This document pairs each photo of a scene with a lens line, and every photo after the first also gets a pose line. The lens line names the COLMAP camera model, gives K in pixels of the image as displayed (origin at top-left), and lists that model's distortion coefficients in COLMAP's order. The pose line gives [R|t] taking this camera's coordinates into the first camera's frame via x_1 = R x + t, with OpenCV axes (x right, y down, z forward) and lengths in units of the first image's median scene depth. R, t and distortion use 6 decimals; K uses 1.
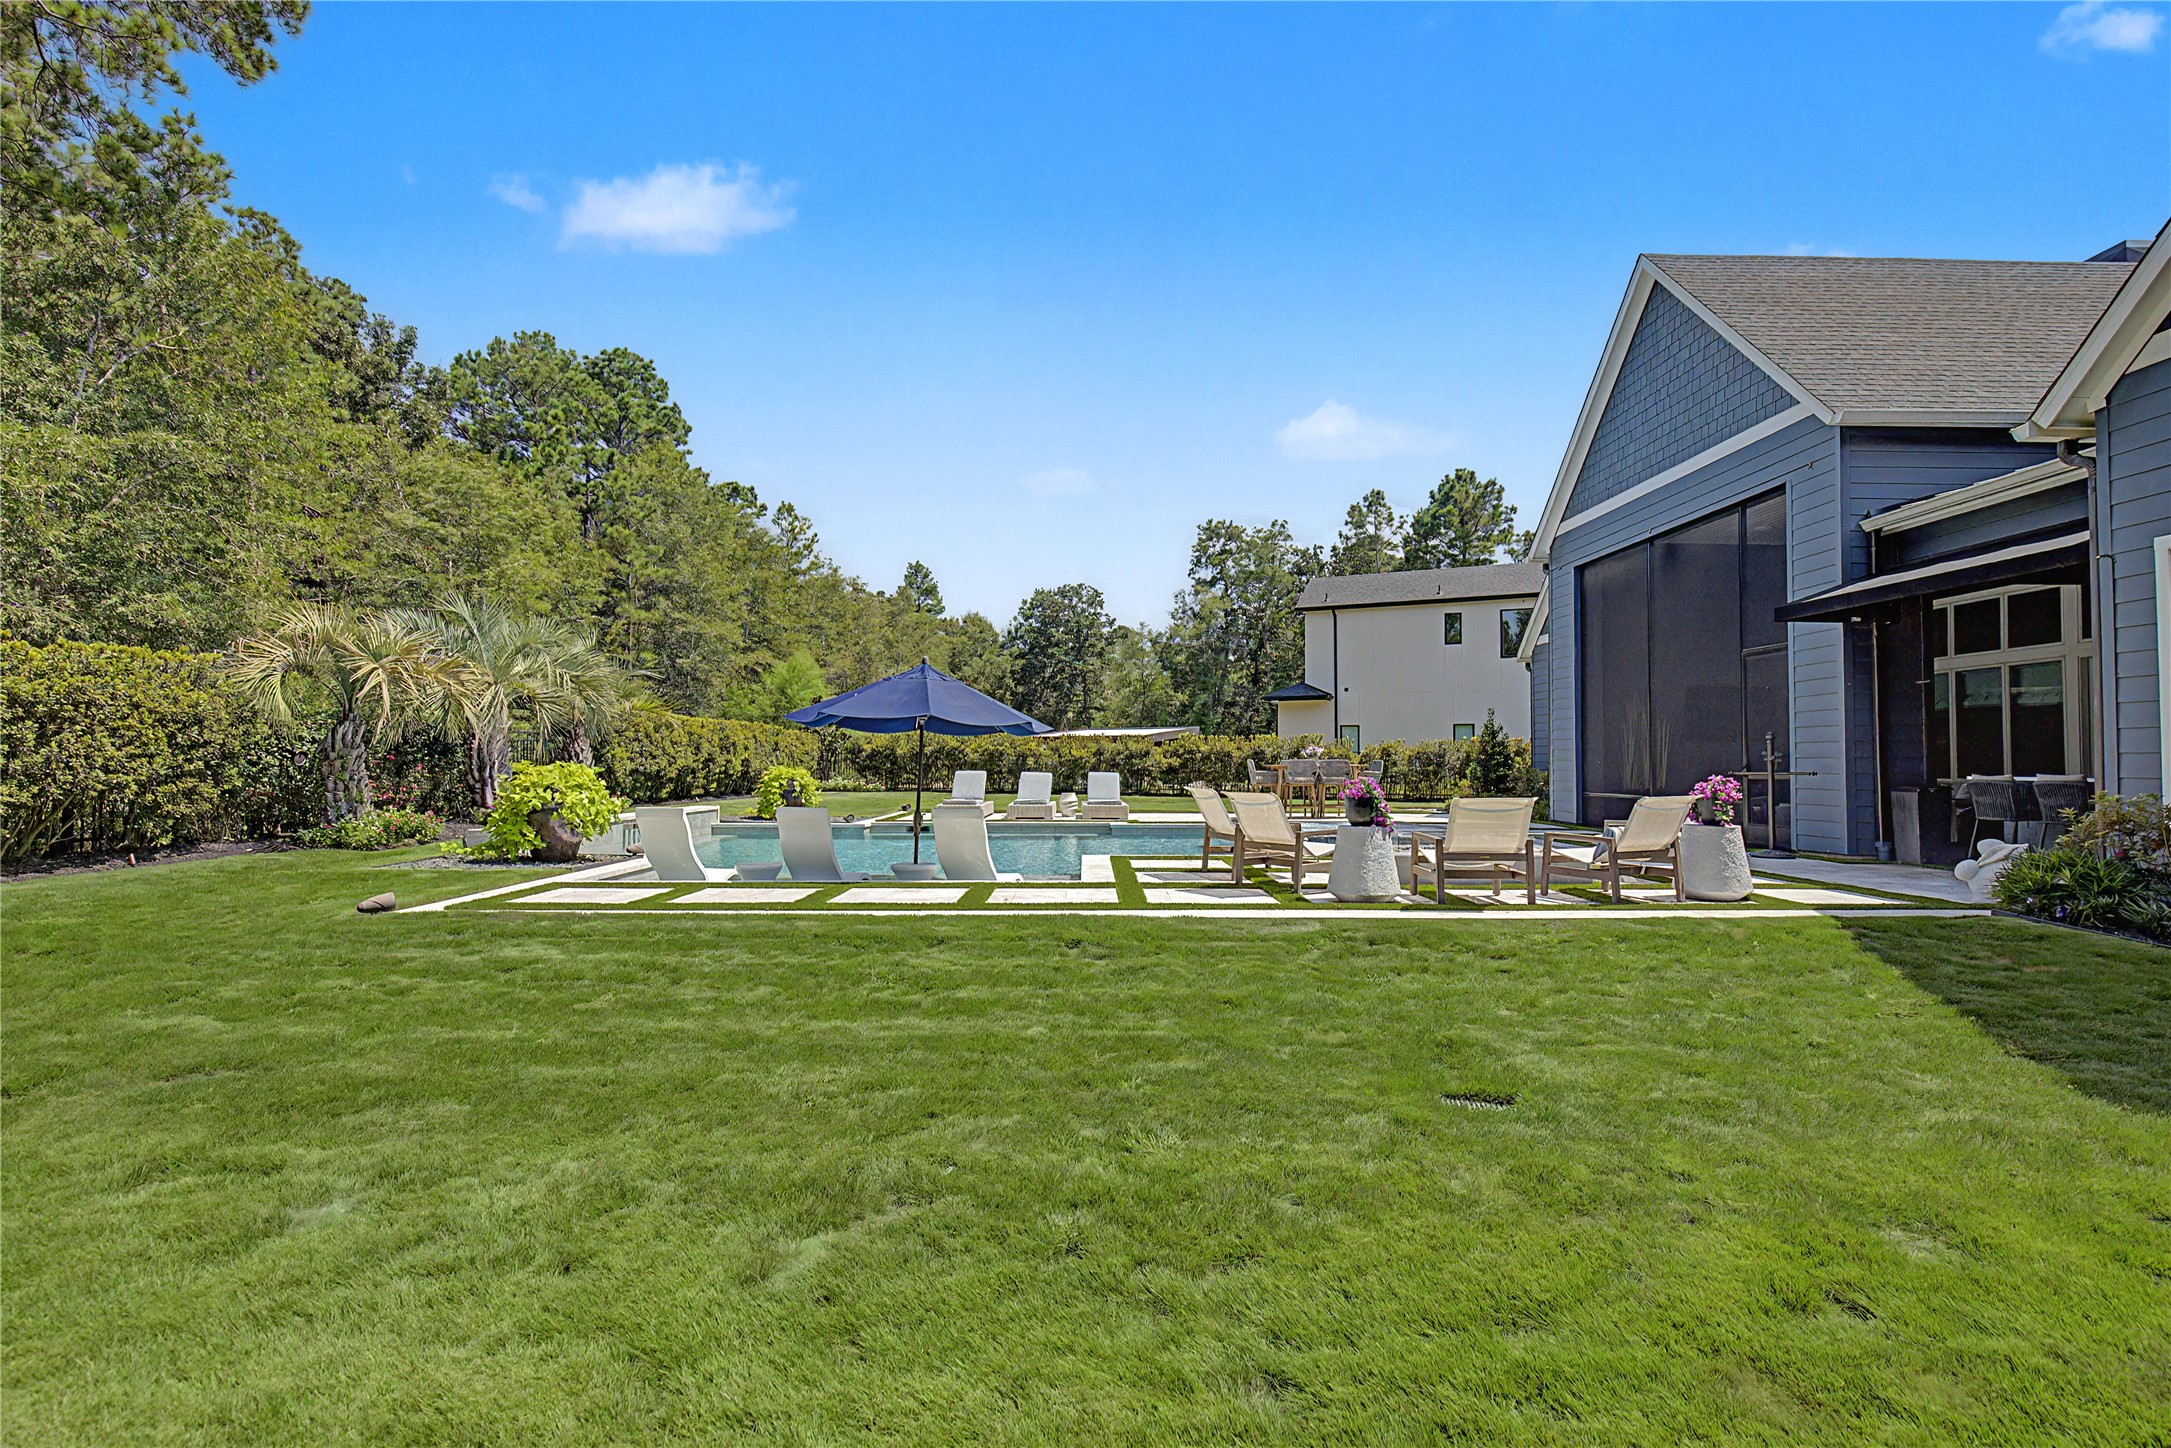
lens RADIAL K [[1002.4, 0, 1091.0], [0, 1002.4, 730.9], [0, 0, 1]] dist [-0.003818, -0.000722]
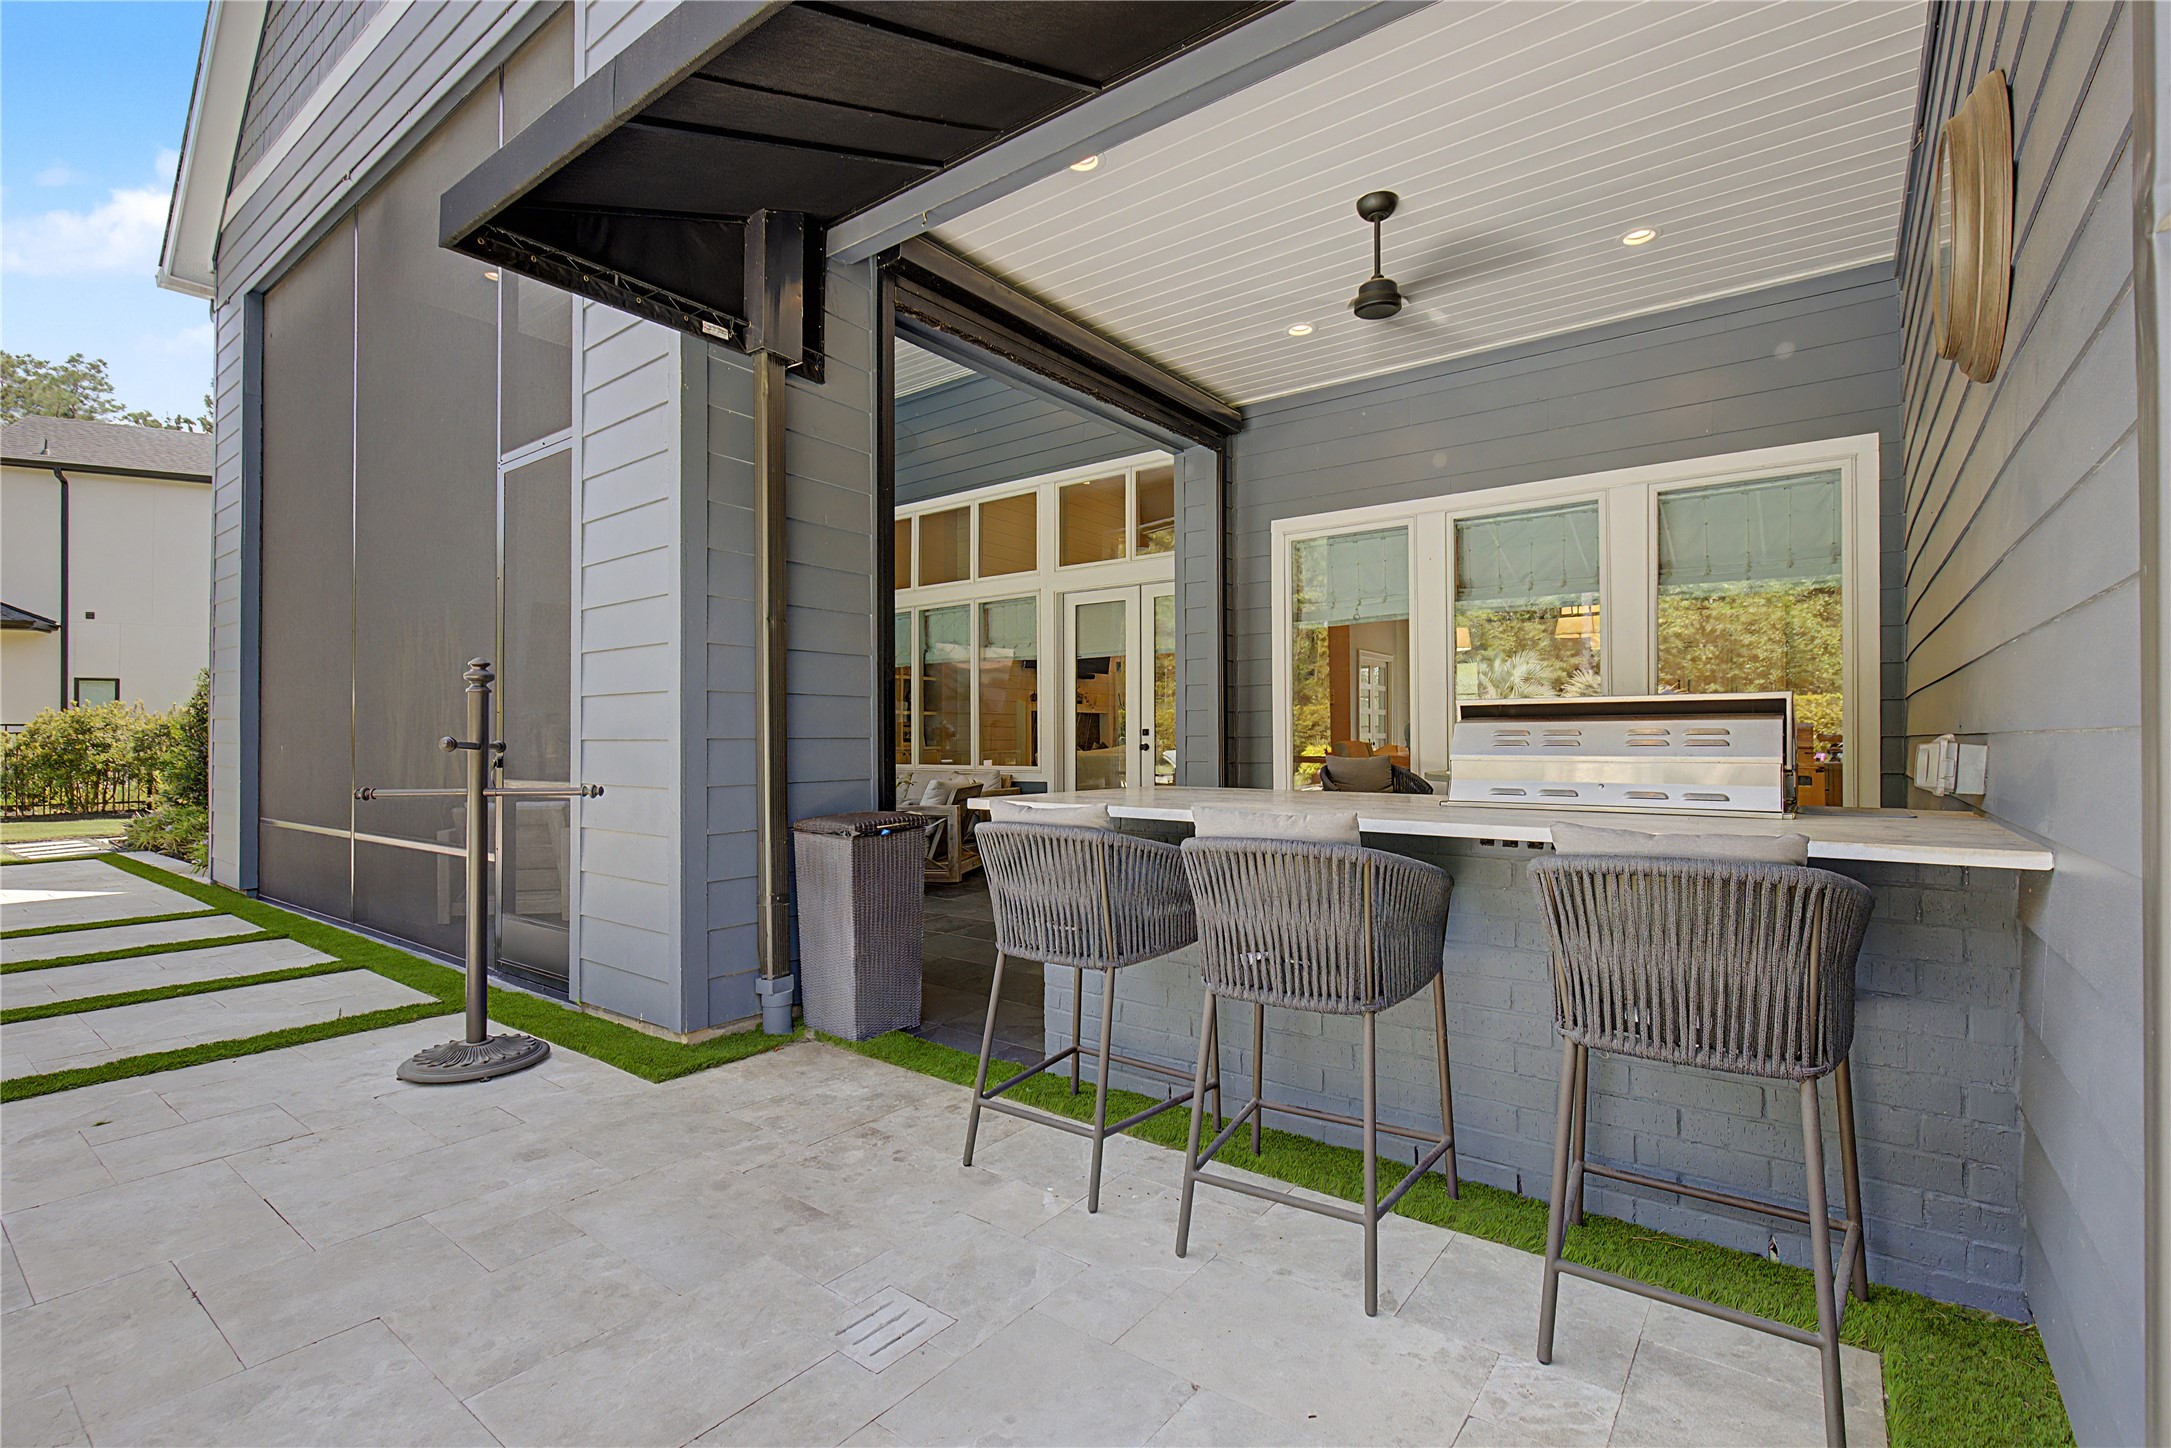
lens RADIAL K [[1002.4, 0, 1091.0], [0, 1002.4, 730.9], [0, 0, 1]] dist [-0.003818, -0.000722]
pose [[0.626584, -0.001933, 0.779352, 0.395494], [-0.018051, 0.999693, 0.016992, 0.010195], [-0.779145, -0.024715, 0.626356, 0.467144]]
